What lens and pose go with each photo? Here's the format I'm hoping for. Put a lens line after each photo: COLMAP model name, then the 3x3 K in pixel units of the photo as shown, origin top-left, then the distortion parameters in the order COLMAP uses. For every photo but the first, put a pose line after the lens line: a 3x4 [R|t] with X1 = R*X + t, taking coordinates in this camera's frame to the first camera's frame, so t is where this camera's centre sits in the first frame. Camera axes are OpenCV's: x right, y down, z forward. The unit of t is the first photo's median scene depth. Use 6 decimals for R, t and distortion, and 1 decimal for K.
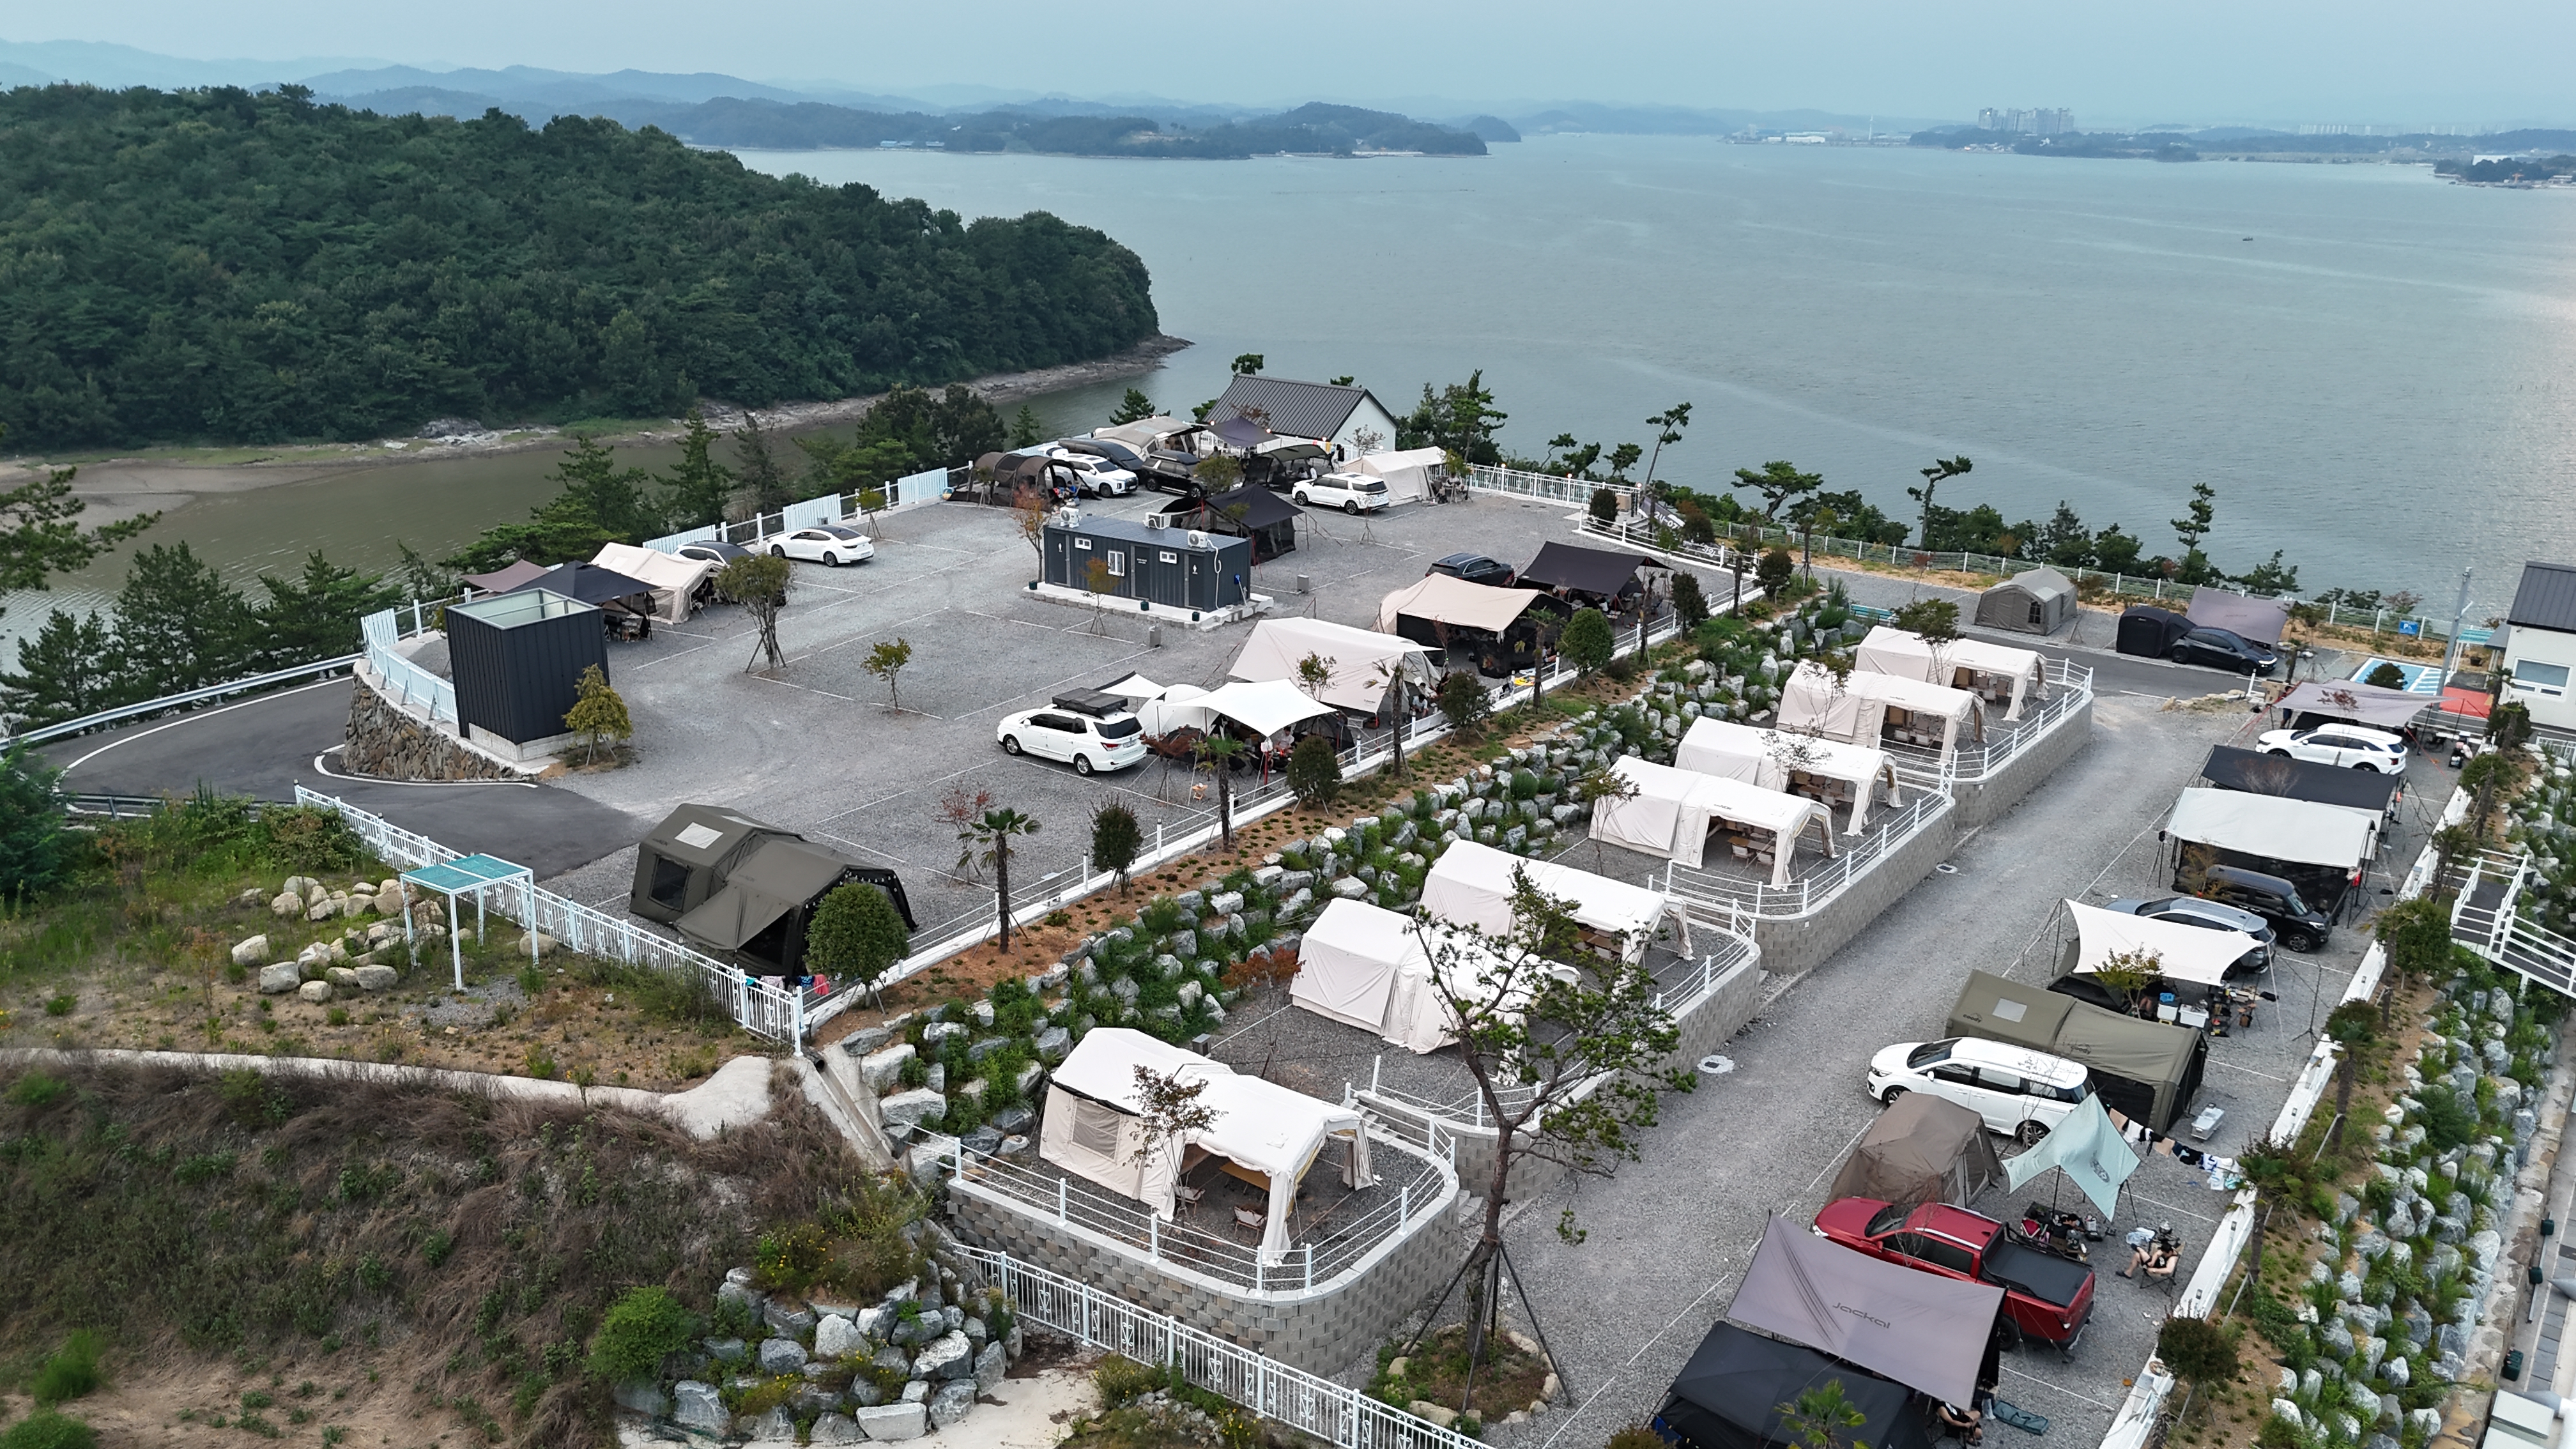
lens RADIAL K [[1909.2, 0, 1295.7], [0, 1909.2, 714.4], [0, 0, 1]] dist [0.079851, -0.072317]
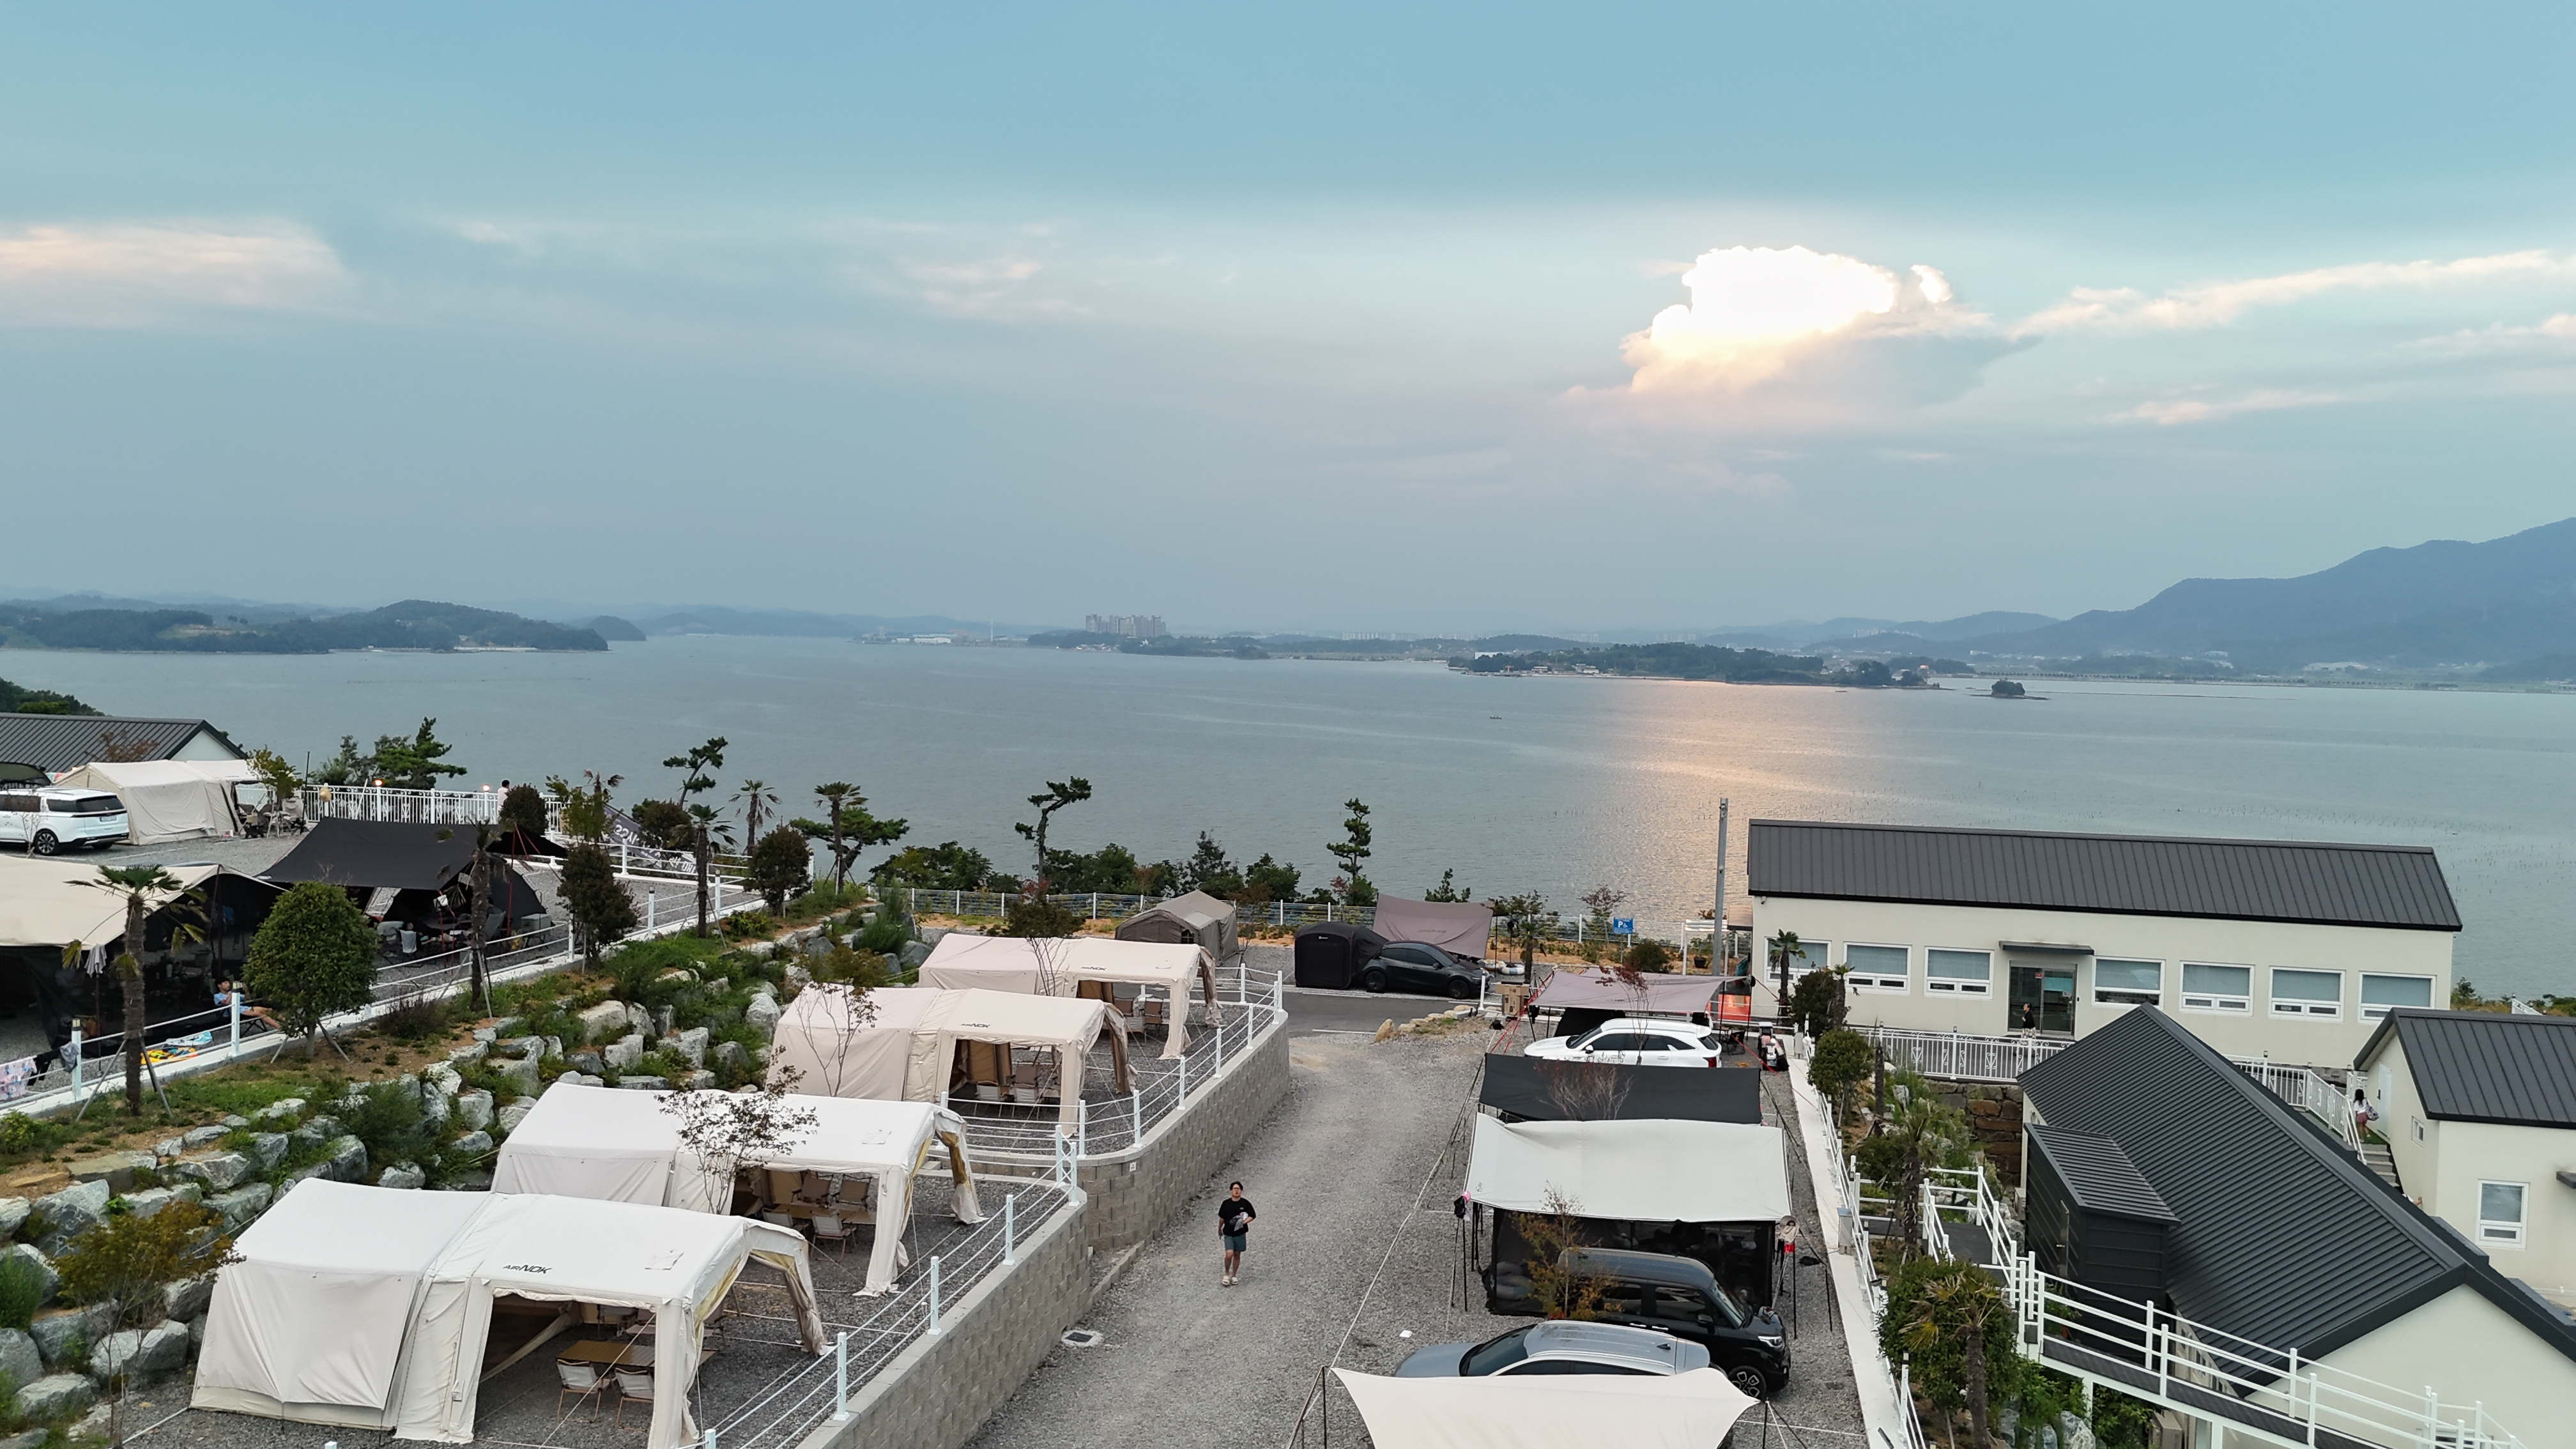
lens RADIAL K [[1895.4, 0, 1288.0], [0, 1895.4, 724.5], [0, 0, 1]] dist [0.087592, -0.094687]
pose [[0.908503, -0.021199, 0.417341, 0.150178], [0.124076, 0.967358, -0.220963, 0.034842], [-0.399033, 0.252527, 0.881477, 0.412821]]
